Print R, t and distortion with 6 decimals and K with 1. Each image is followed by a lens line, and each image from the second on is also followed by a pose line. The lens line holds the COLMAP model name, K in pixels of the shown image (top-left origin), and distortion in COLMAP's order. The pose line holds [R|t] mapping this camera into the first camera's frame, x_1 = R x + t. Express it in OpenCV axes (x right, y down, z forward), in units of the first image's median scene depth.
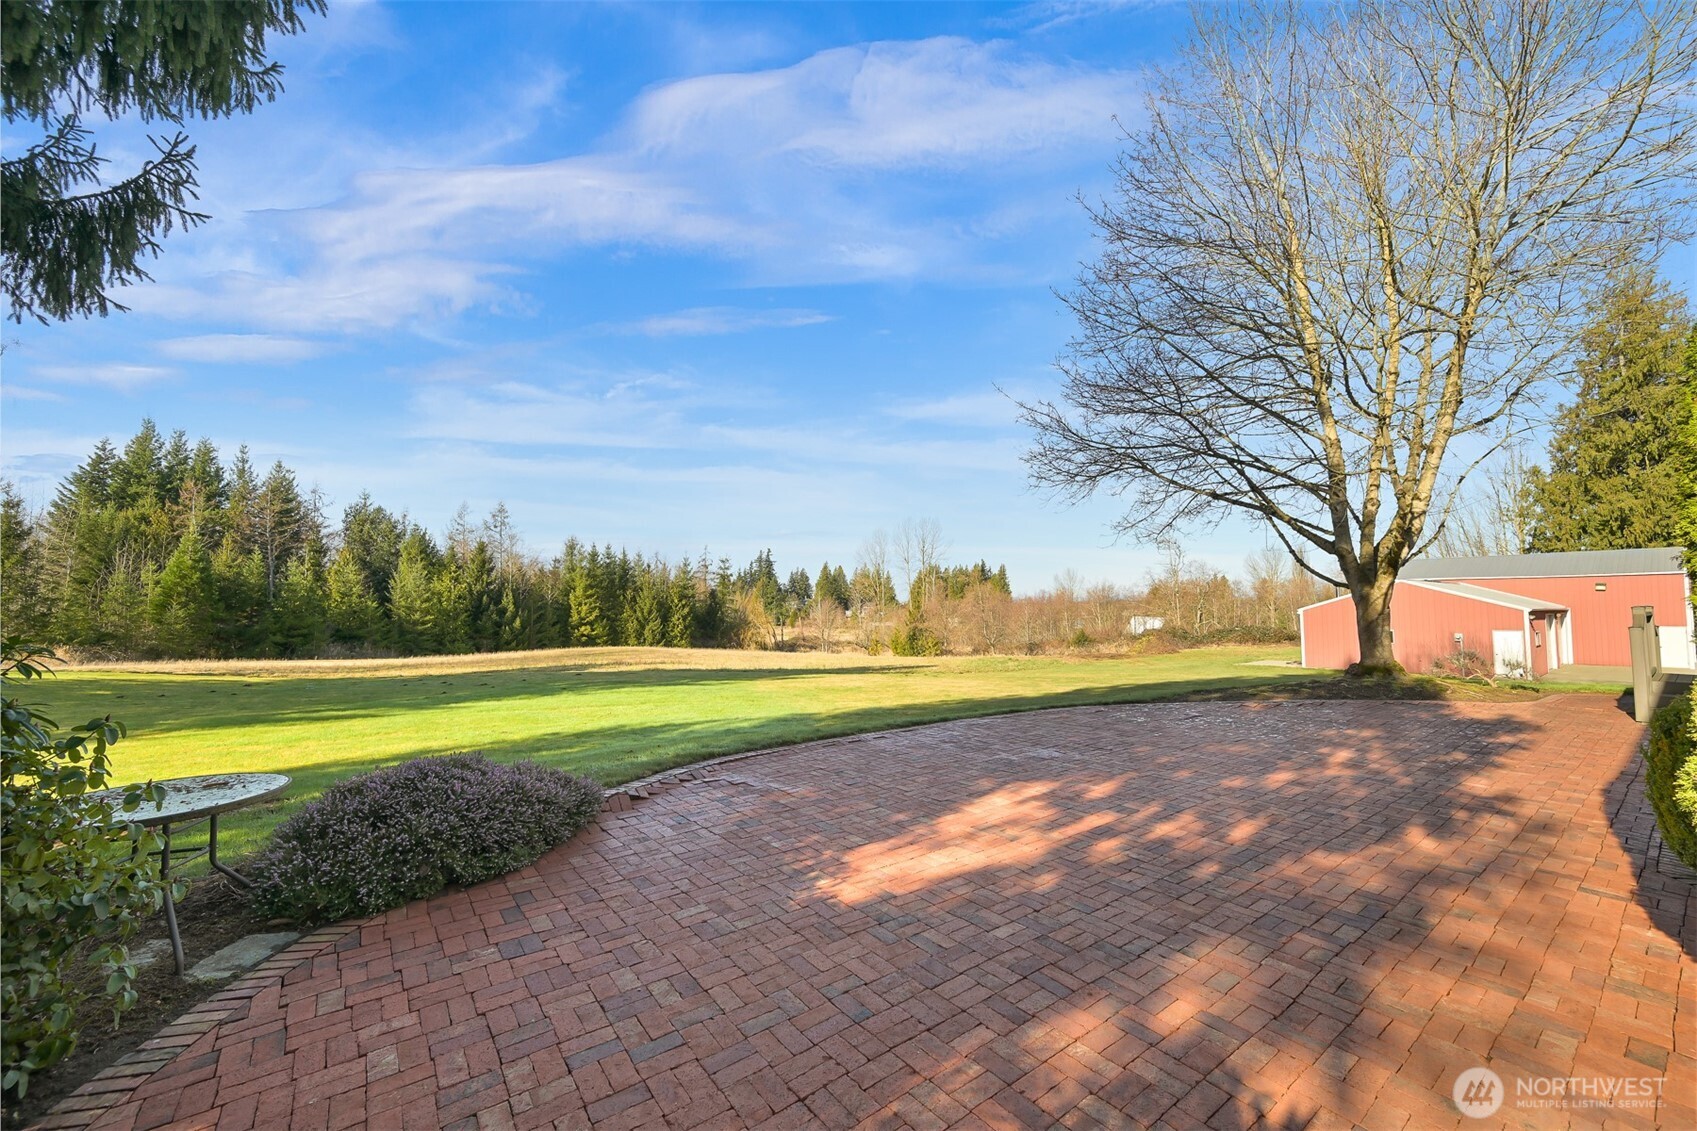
lens RADIAL K [[671.9, 0, 850.3], [0, 671.9, 575.5], [0, 0, 1]] dist [0.007001, -0.001746]
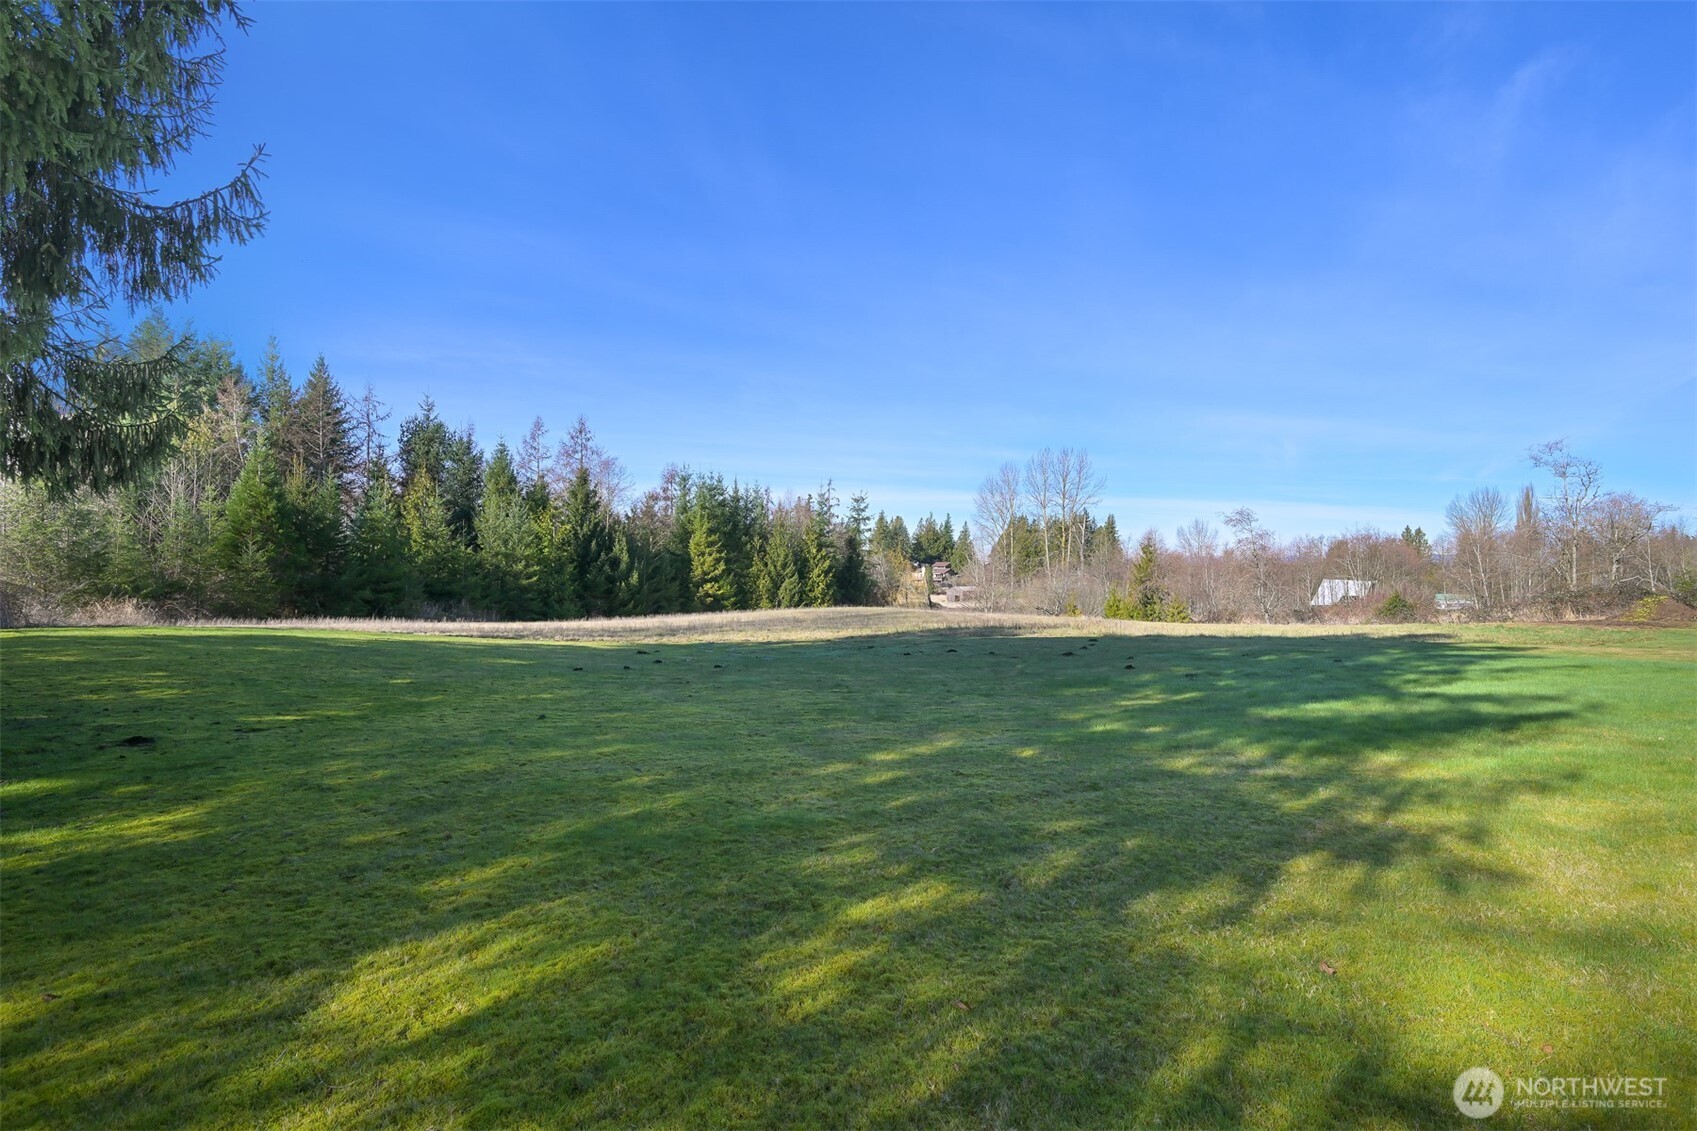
lens RADIAL K [[821.0, 0, 848.1], [0, 821.0, 571.0], [0, 0, 1]] dist [0.003555, 0.000176]
pose [[0.999881, 0.004395, -0.014758, -0.241477], [-0.003697, 0.998888, 0.046999, 0.019282], [0.014948, -0.046939, 0.998786, 0.090821]]
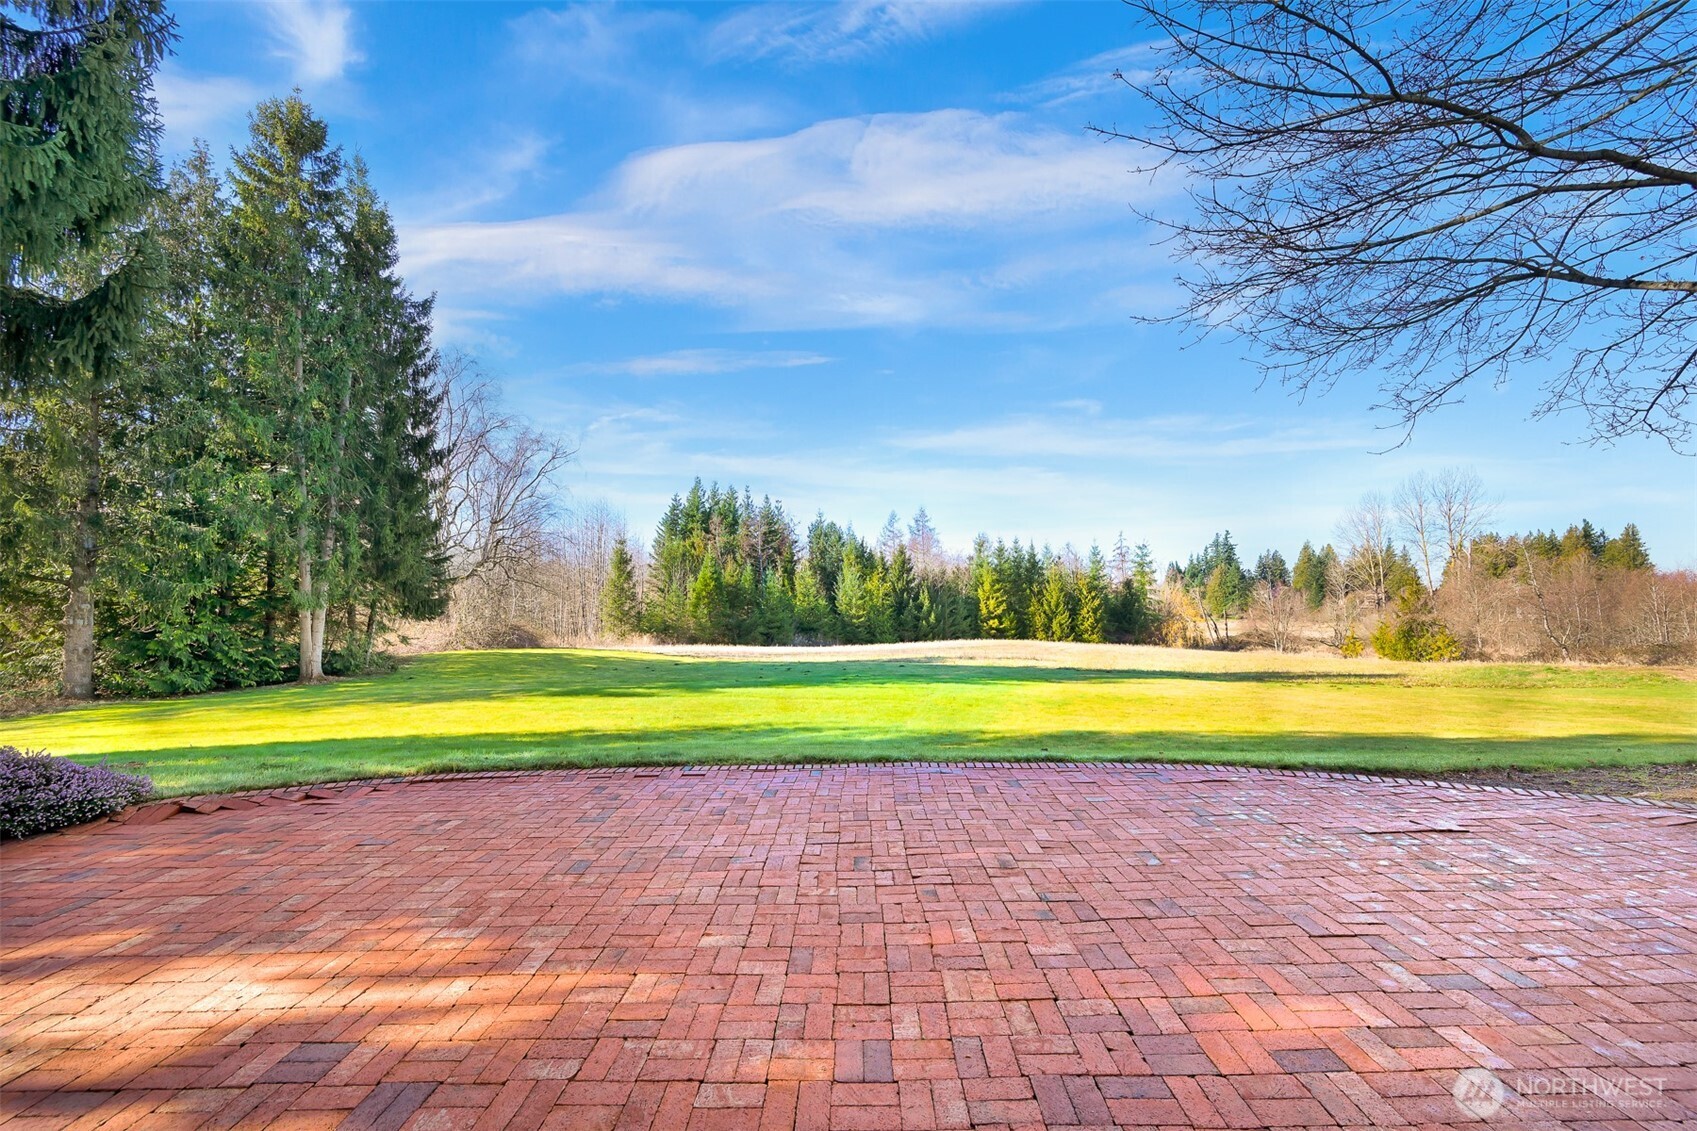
lens RADIAL K [[671.9, 0, 853.2], [0, 671.9, 568.2], [0, 0, 1]] dist [0.007001, -0.001746]
pose [[0.797164, -0.049692, -0.601715, 0.060892], [0.048669, 0.998653, -0.017994, 0.005087], [0.601798, -0.014941, 0.798508, 0.055664]]
